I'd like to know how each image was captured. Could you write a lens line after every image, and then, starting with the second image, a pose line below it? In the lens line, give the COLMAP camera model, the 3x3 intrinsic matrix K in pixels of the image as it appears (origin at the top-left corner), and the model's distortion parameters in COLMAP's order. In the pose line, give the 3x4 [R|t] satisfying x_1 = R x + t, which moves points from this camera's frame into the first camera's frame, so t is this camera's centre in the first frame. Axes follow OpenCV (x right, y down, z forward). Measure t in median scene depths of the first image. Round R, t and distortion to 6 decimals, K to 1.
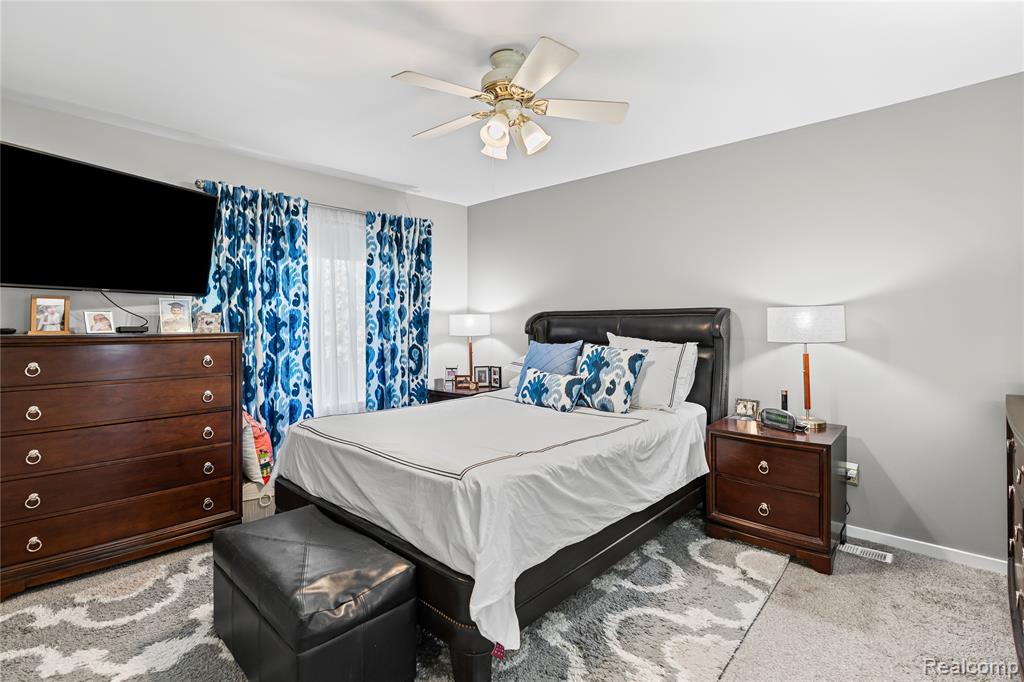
lens RADIAL K [[464.4, 0, 512.2], [0, 464.4, 331.9], [0, 0, 1]] dist [-0.002248, 0.001998]
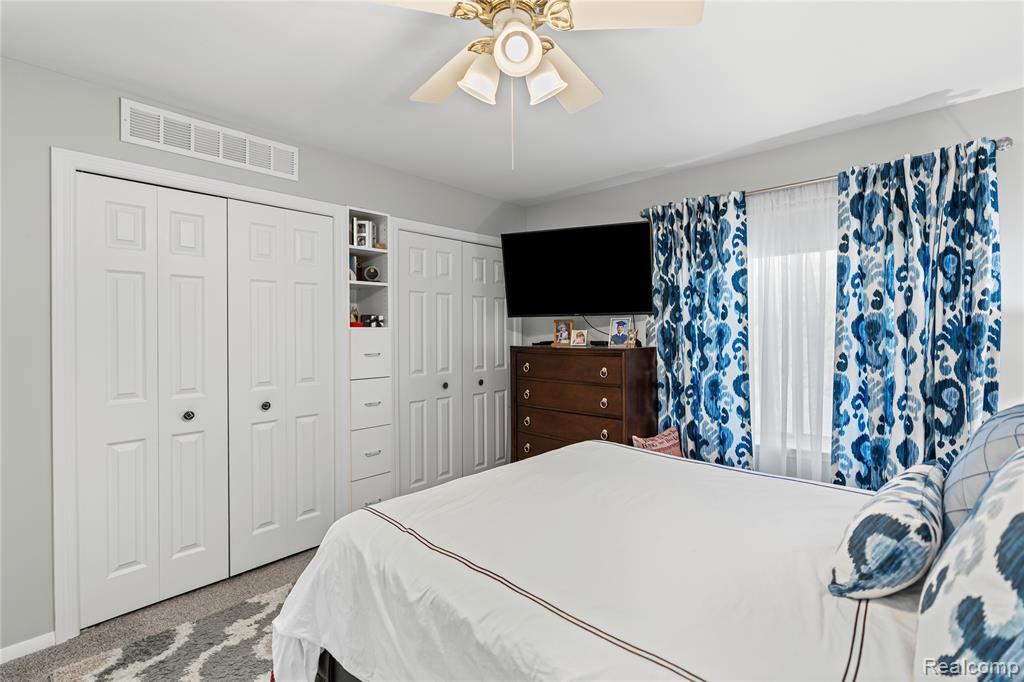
lens RADIAL K [[464.4, 0, 511.8], [0, 464.4, 336.9], [0, 0, 1]] dist [-0.002248, 0.001998]
pose [[0.042593, 0.012384, -0.999016, 0.345956], [-0.012912, 0.999846, 0.011844, -0.025420], [0.999009, 0.012395, 0.042746, 0.513884]]
